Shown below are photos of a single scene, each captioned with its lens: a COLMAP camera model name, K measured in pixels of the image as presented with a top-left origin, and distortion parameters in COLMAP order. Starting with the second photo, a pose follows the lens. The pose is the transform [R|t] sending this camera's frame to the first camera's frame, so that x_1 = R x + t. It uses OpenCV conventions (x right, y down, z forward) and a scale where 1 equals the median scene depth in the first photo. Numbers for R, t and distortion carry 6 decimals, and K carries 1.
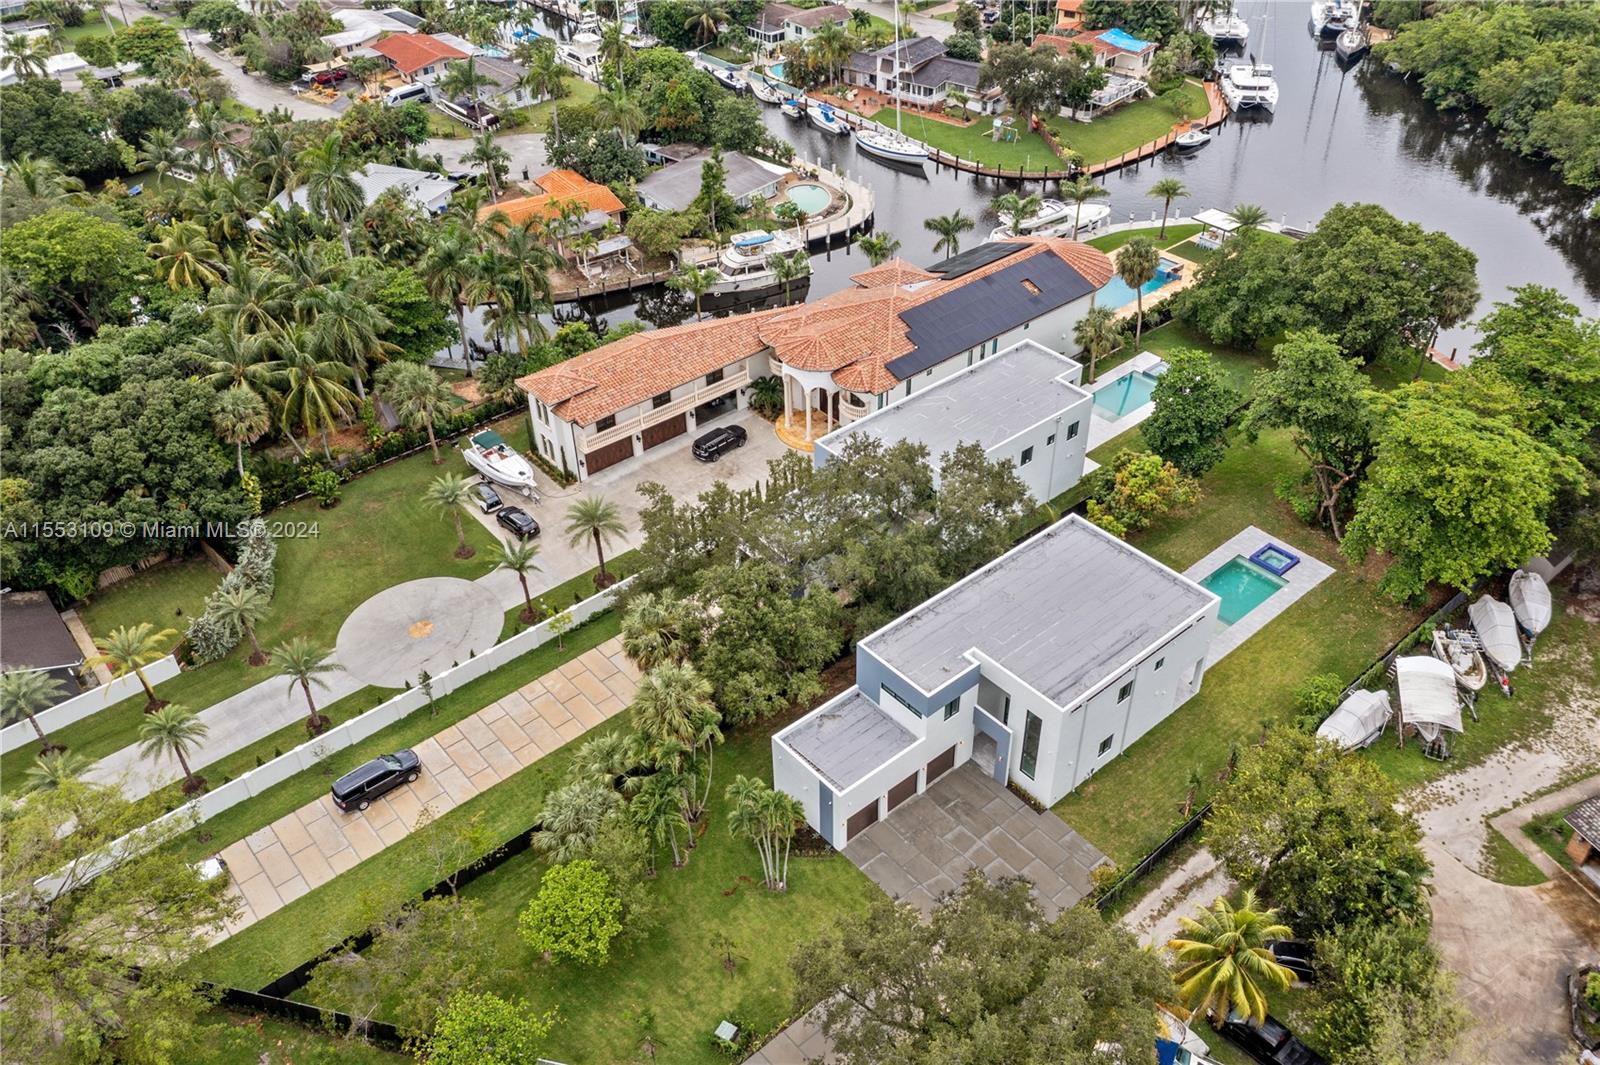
lens RADIAL K [[1300.0, 0, 806.4], [0, 1300.0, 495.9], [0, 0, 1]] dist [-0.006025, -0.002475]
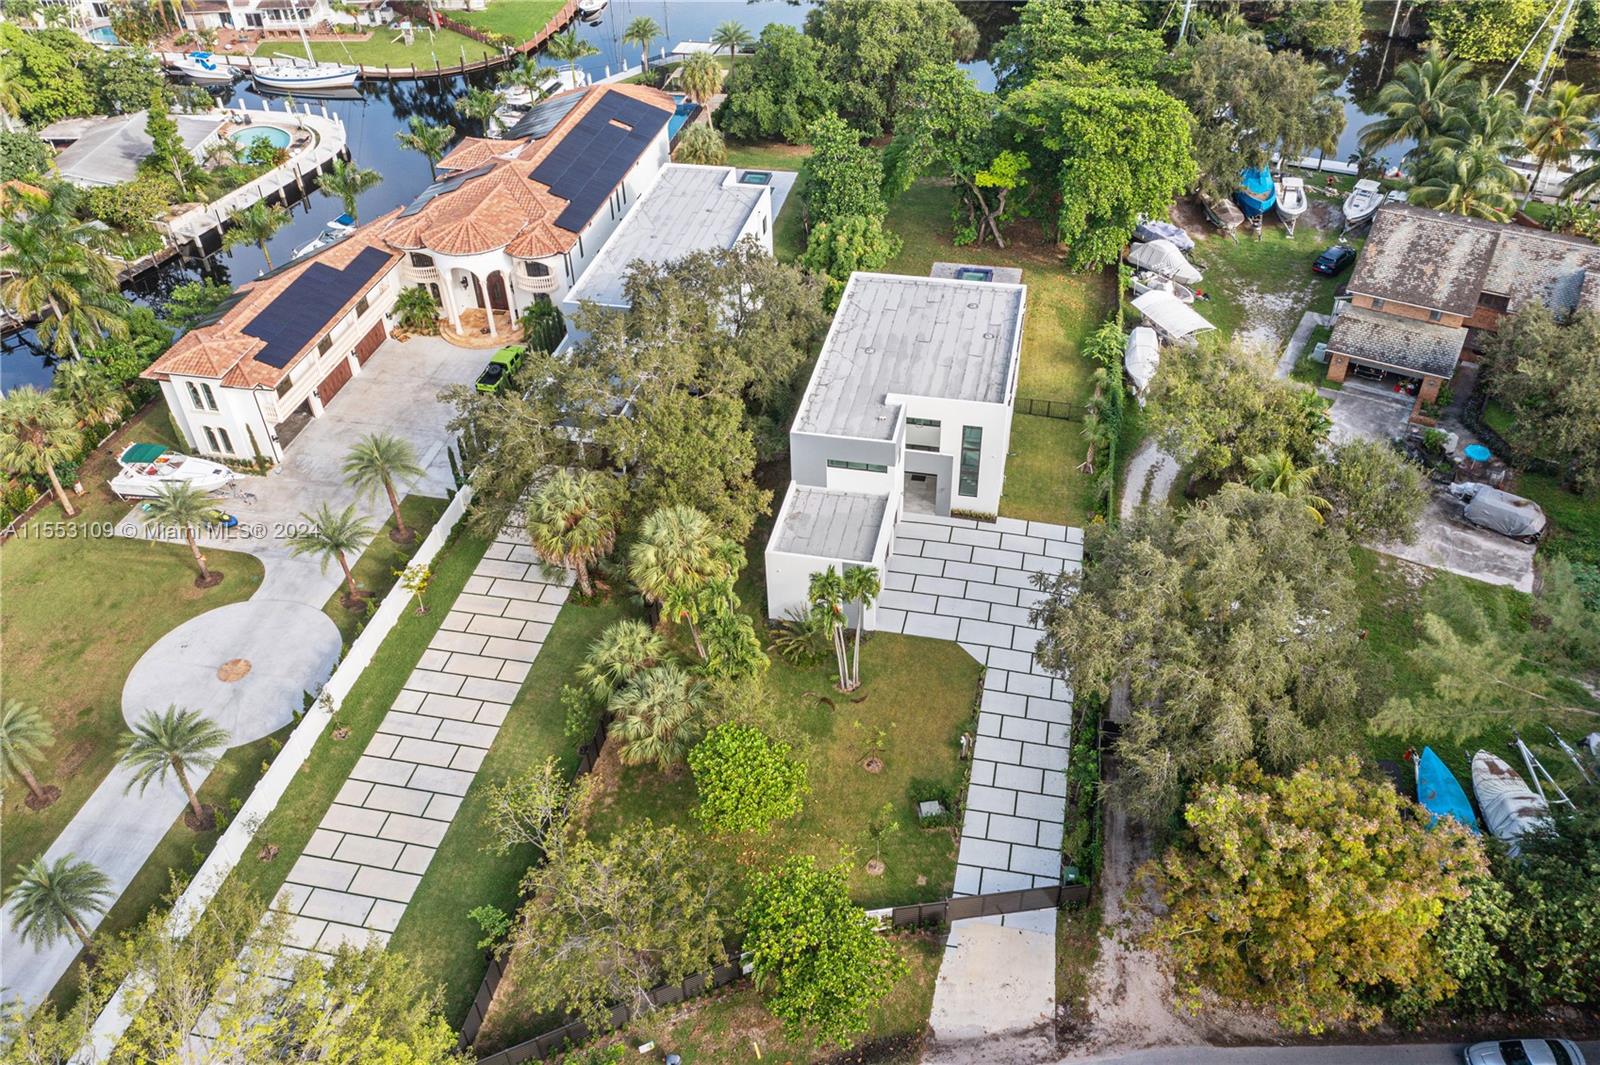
lens RADIAL K [[1263.2, 0, 805.6], [0, 1263.2, 532.2], [0, 0, 1]] dist [-0.009874, 0.004308]
pose [[0.790658, -0.388911, 0.472872, -0.305869], [0.366211, 0.919354, 0.143799, 0.037277], [-0.490662, 0.059475, 0.869318, 0.142791]]
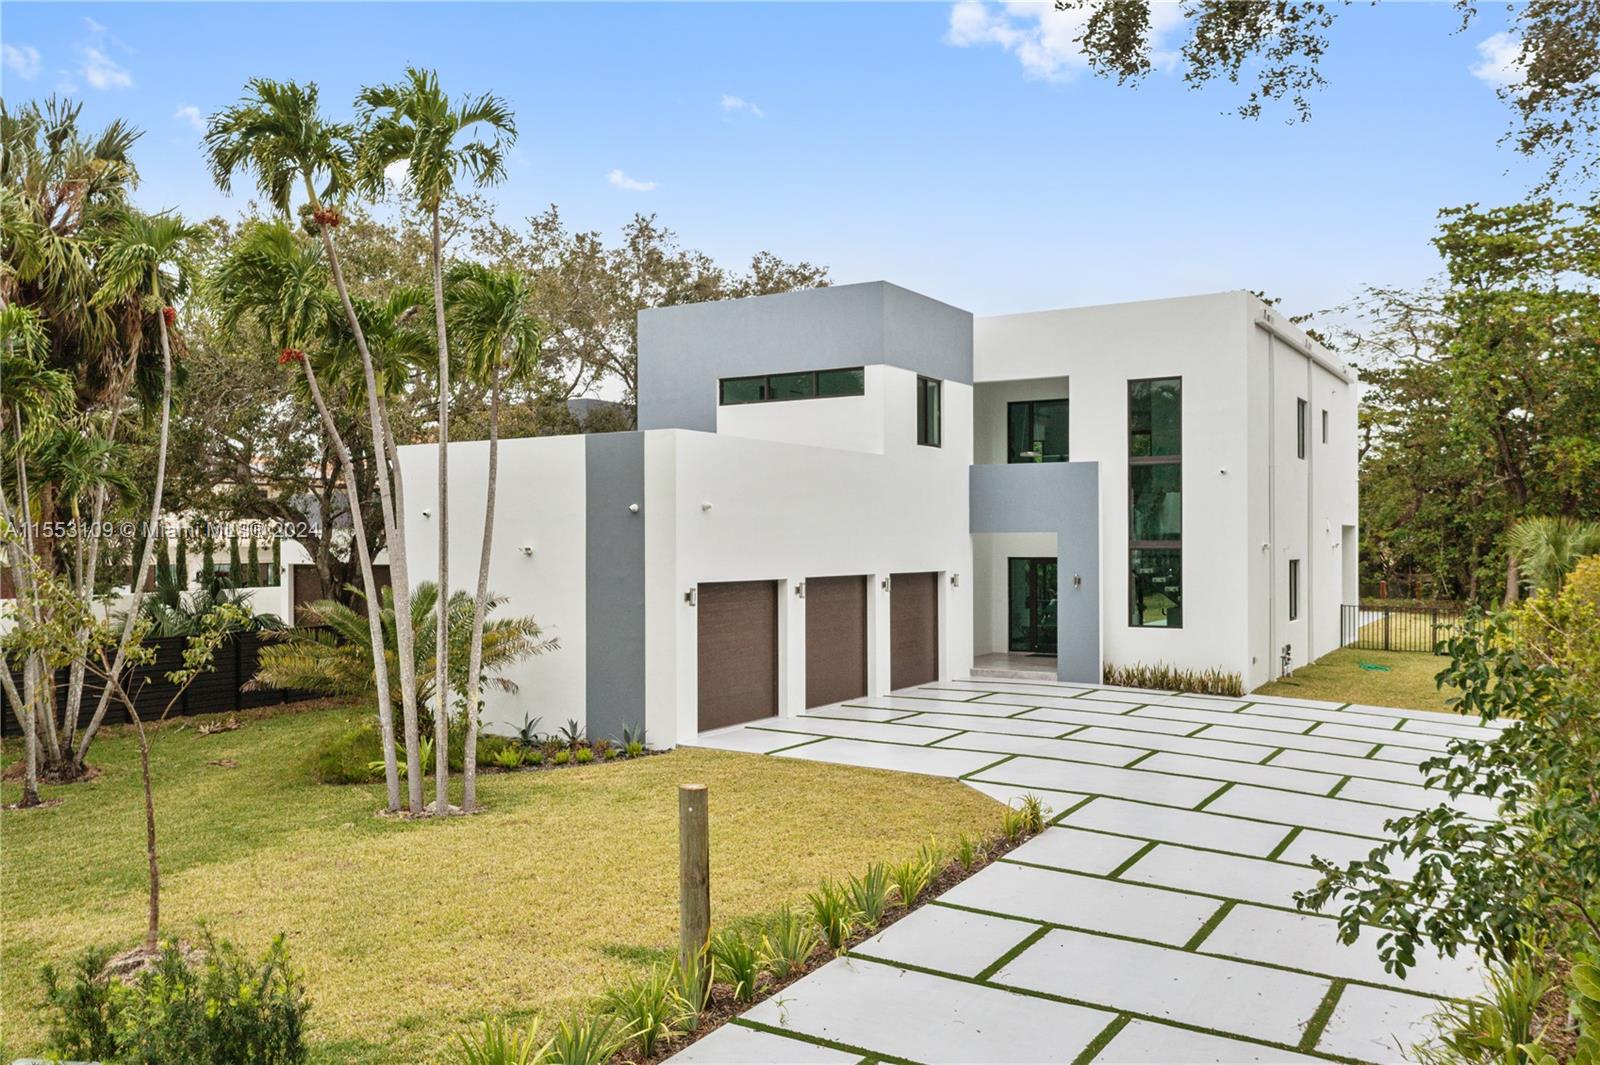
lens RADIAL K [[1280.8, 0, 803.7], [0, 1280.8, 536.6], [0, 0, 1]] dist [-0.016069, 0.002280]
pose [[0.948405, 0.016429, 0.316635, -0.021852], [0.173909, 0.808070, -0.562831, 0.274487], [-0.265110, 0.588857, 0.763521, 0.549274]]
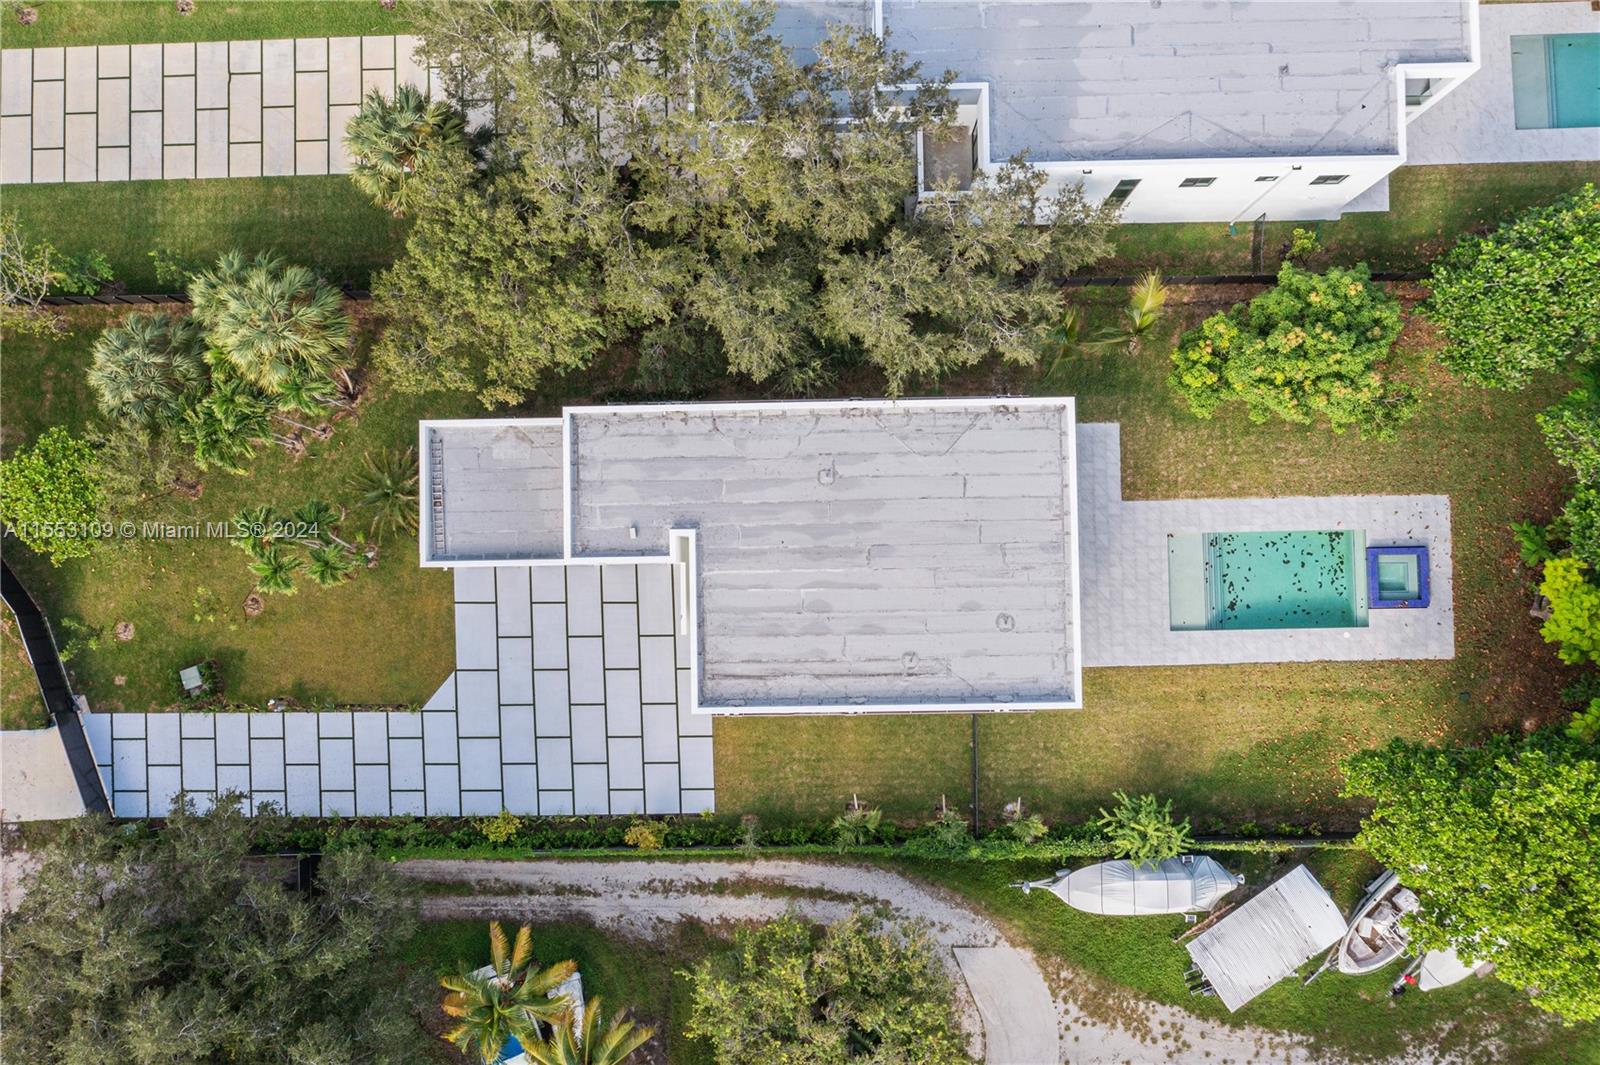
lens RADIAL K [[1250.8, 0, 802.5], [0, 1250.8, 536.8], [0, 0, 1]] dist [-0.008862, -0.004332]
pose [[0.774418, 0.632551, -0.012504, 0.131208], [-0.364465, 0.462187, 0.808423, -0.292891], [0.517148, -0.621500, 0.588469, 0.481791]]
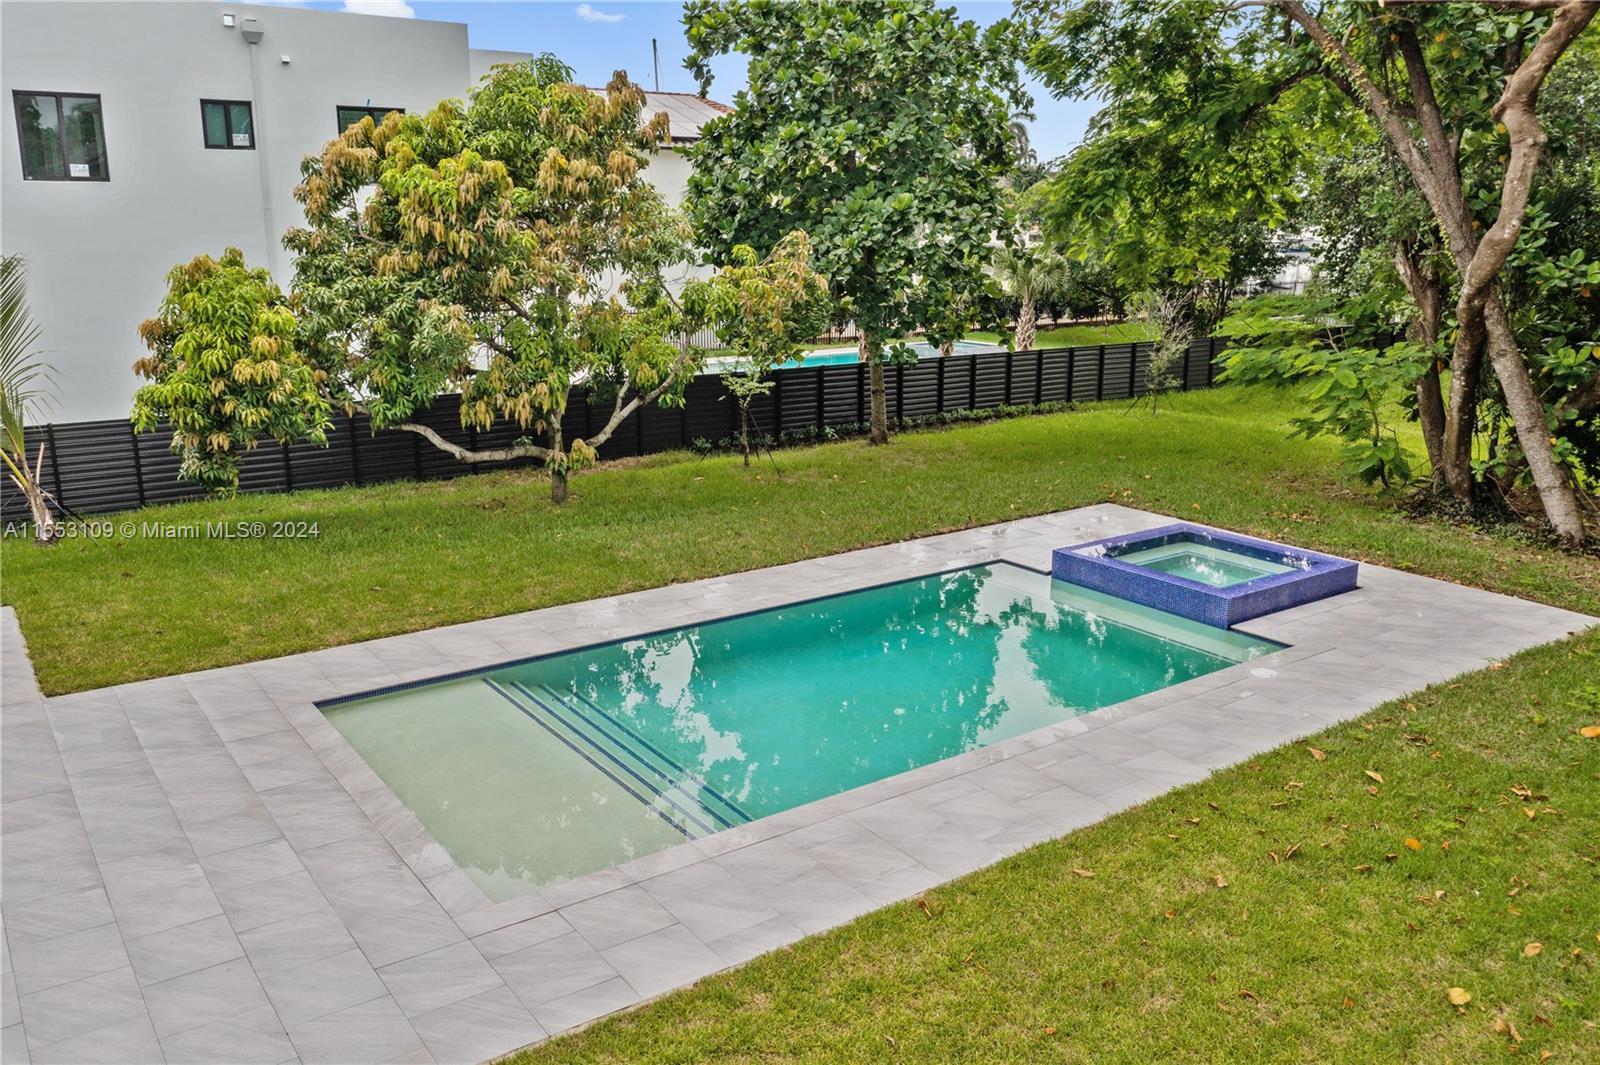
lens RADIAL K [[1263.2, 0, 805.6], [0, 1263.2, 532.2], [0, 0, 1]] dist [-0.009874, 0.004308]
pose [[0.996489, 0.036762, -0.075221, 0.291044], [-0.062297, 0.925811, -0.372818, 0.098571], [0.055935, 0.376196, 0.924850, 0.763329]]
